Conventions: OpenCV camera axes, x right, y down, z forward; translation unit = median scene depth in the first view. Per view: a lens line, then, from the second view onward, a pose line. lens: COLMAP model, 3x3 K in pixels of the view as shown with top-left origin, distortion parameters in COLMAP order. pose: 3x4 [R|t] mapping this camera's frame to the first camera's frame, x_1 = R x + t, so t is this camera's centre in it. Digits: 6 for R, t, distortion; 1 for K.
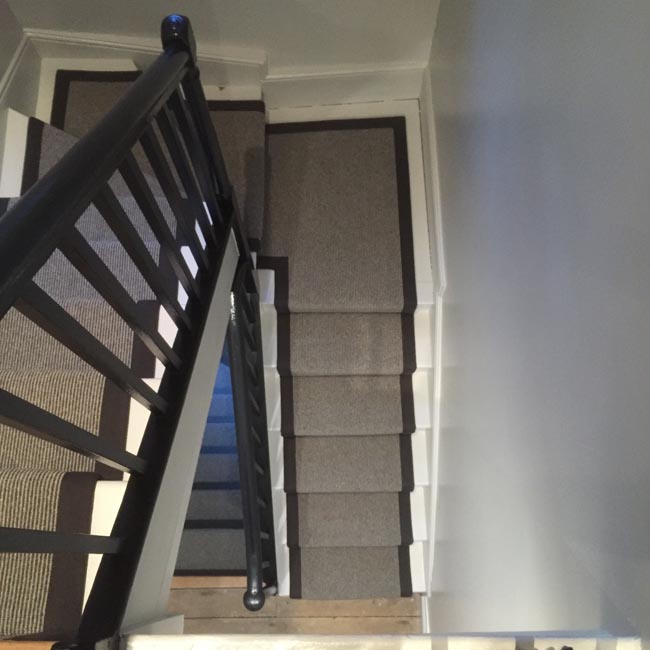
lens RADIAL K [[747.4, 0, 323.0], [0, 747.4, 322.8], [0, 0, 1]] dist [0.046004, 0.000000]
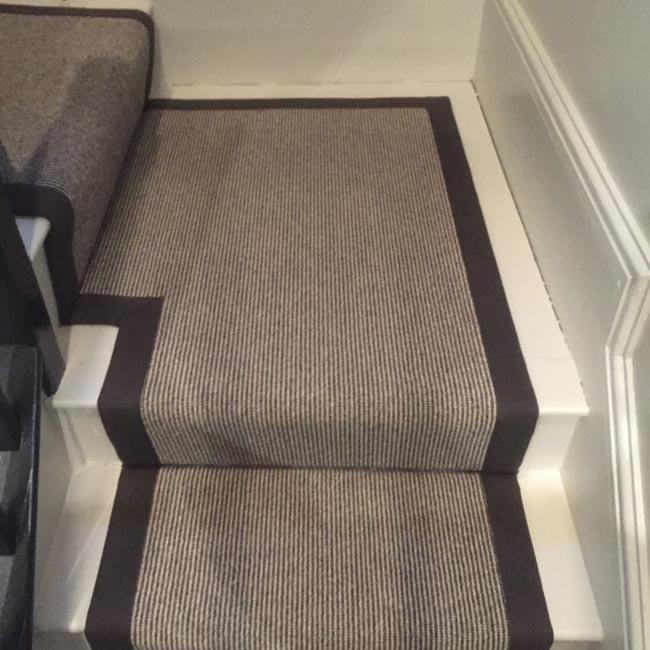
lens RADIAL K [[747.4, 0, 322.3], [0, 747.4, 324.1], [0, 0, 1]] dist [0.046004, 0.000000]
pose [[0.999833, 0.018274, 0.000165, 0.030905], [-0.015981, 0.878689, -0.477127, 0.096653], [-0.008864, 0.477044, 0.878835, 0.682797]]
